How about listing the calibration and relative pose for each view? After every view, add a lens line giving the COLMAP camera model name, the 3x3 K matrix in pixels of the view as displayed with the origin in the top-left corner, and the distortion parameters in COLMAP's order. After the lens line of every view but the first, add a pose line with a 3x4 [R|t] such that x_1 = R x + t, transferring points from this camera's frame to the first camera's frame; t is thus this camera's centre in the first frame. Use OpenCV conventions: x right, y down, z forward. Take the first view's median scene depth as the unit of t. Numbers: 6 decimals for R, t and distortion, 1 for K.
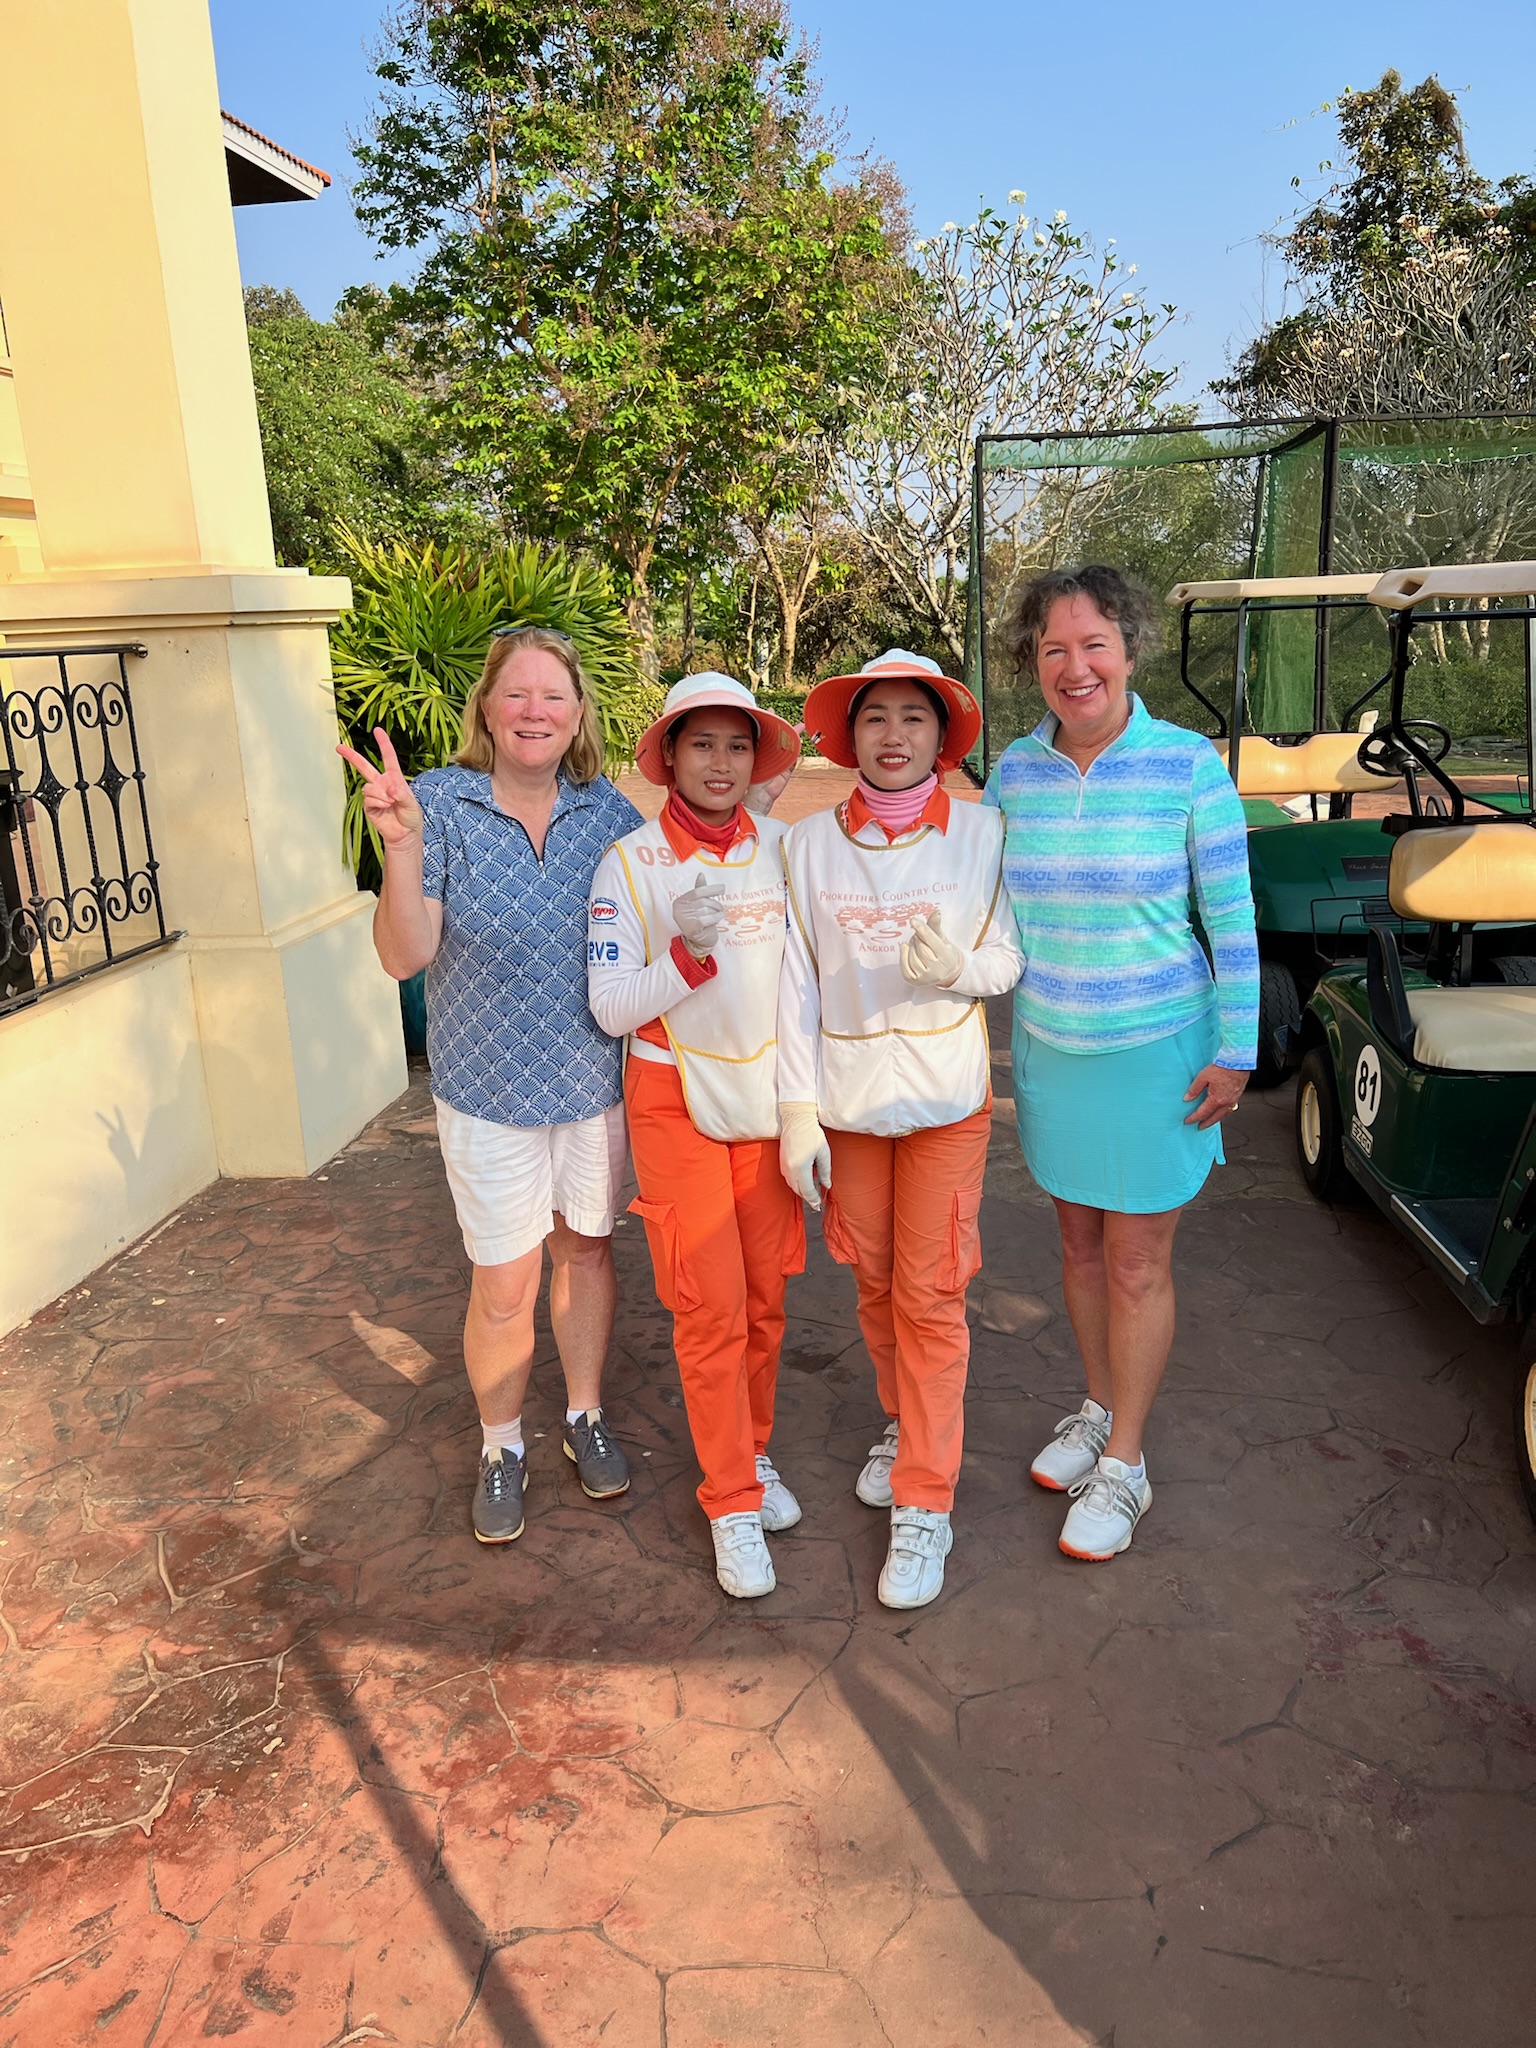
lens RADIAL K [[1544.5, 0, 765.2], [0, 1544.5, 1031.2], [0, 0, 1]] dist [-0.016567, -0.019440]
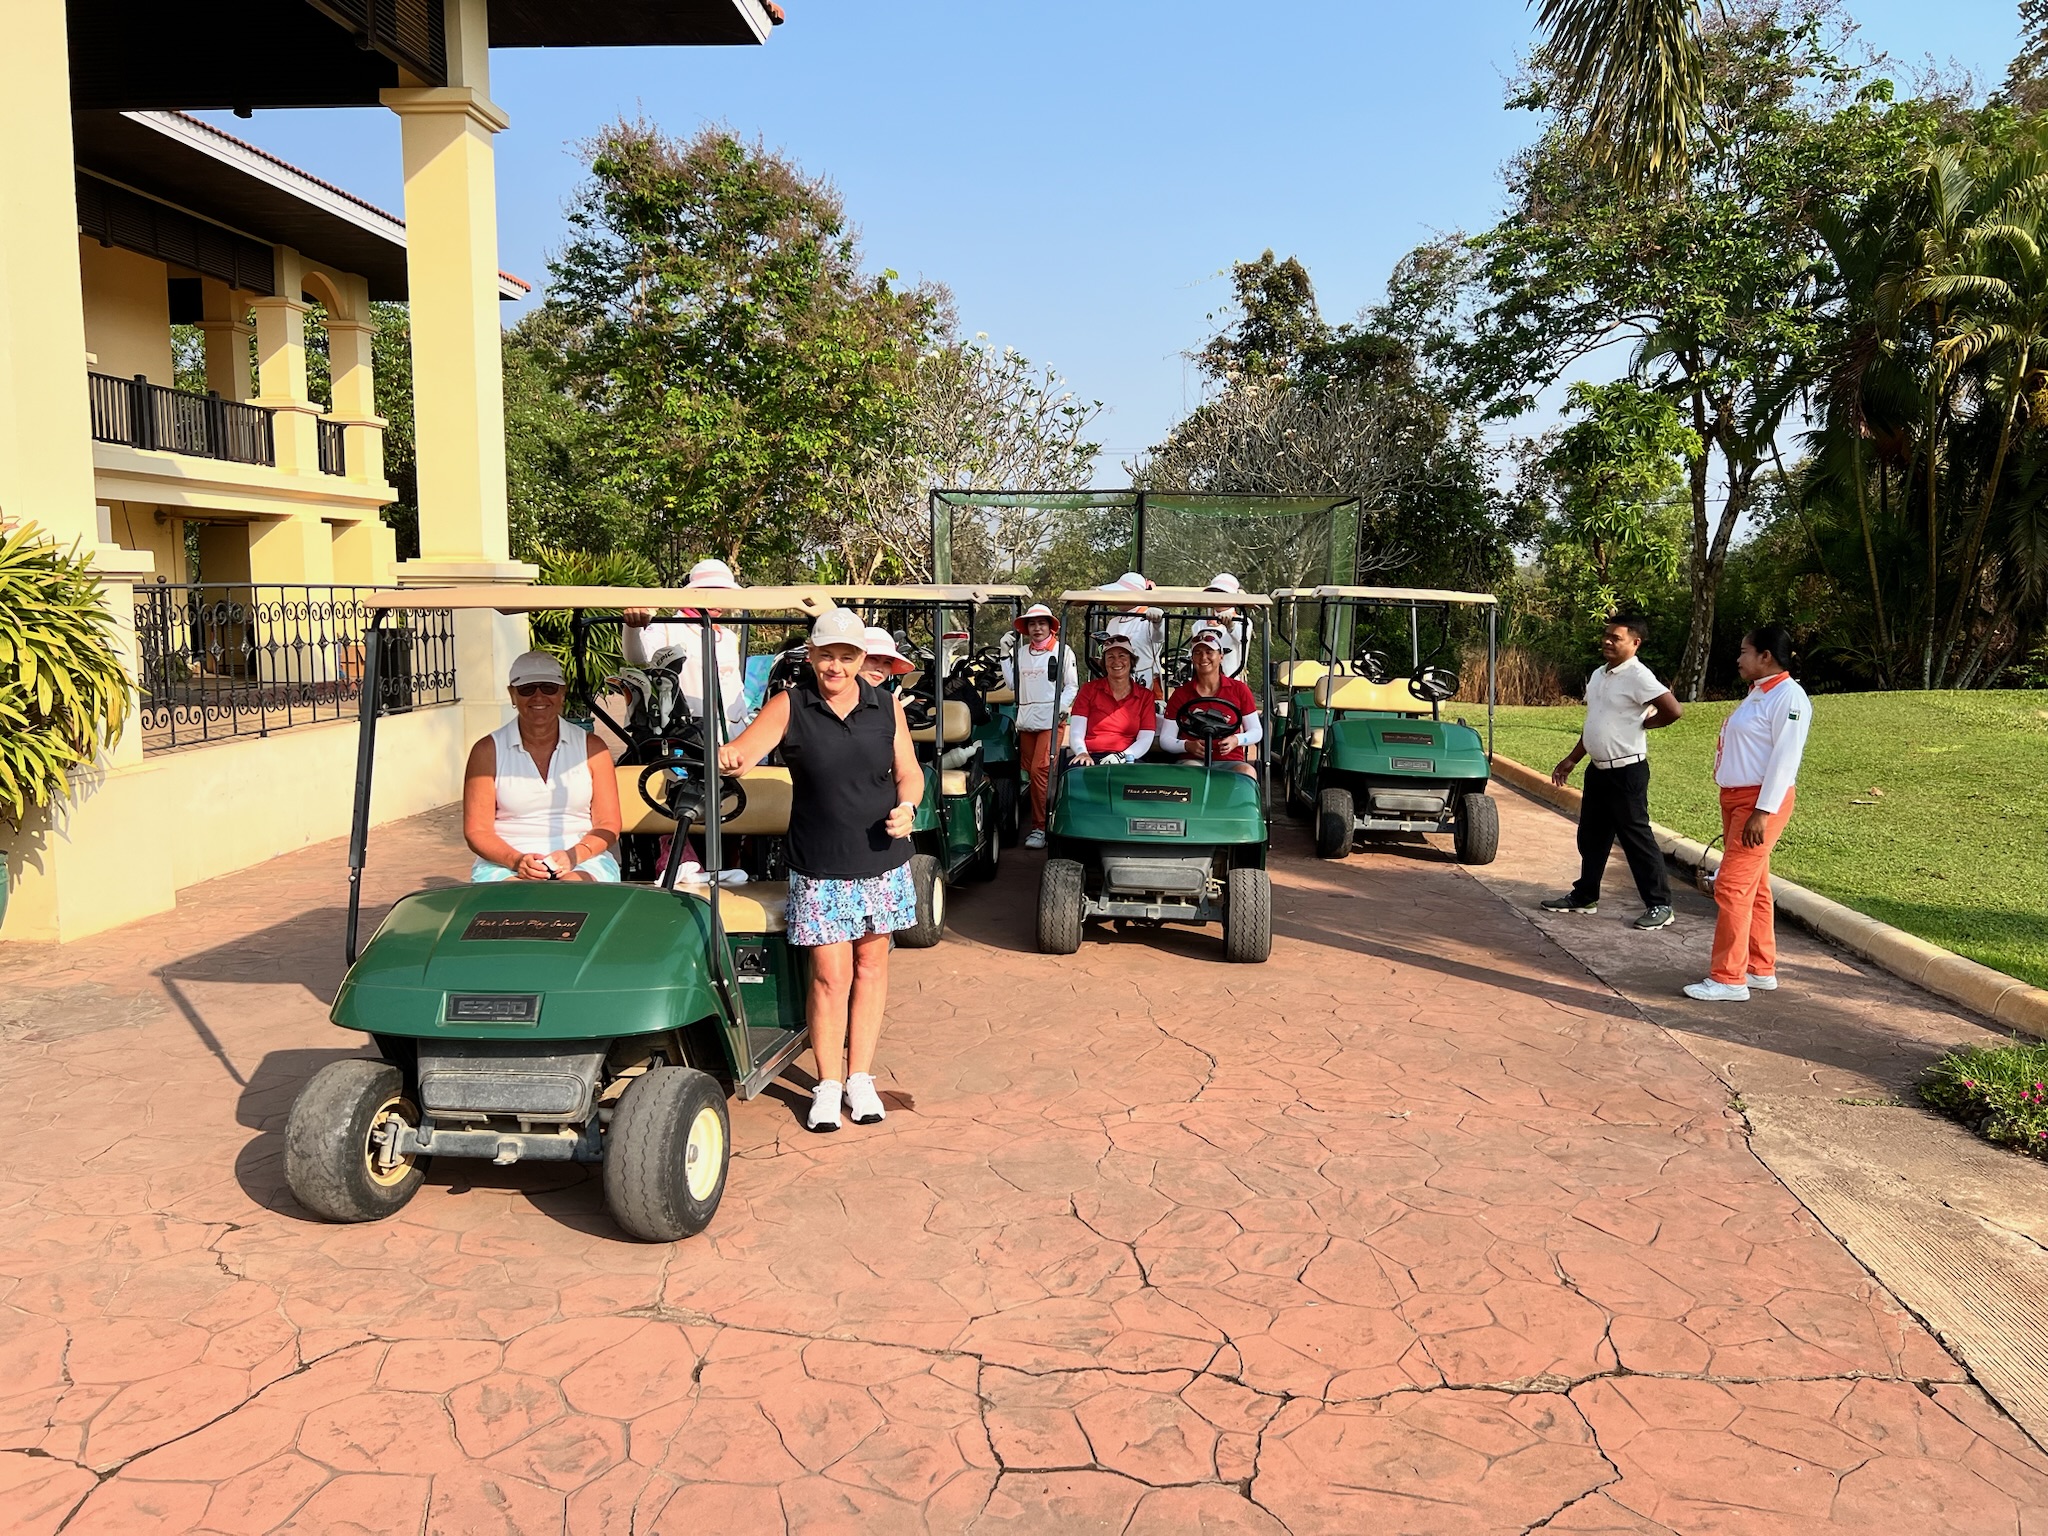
lens RADIAL K [[1544.5, 0, 1029.4], [0, 1544.5, 764.5], [0, 0, 1]] dist [-0.016567, -0.019440]
pose [[0.996250, 0.040868, 0.076258, 0.094745], [-0.028595, 0.987406, -0.155599, 0.107372], [-0.081656, 0.152835, 0.984872, -0.406226]]
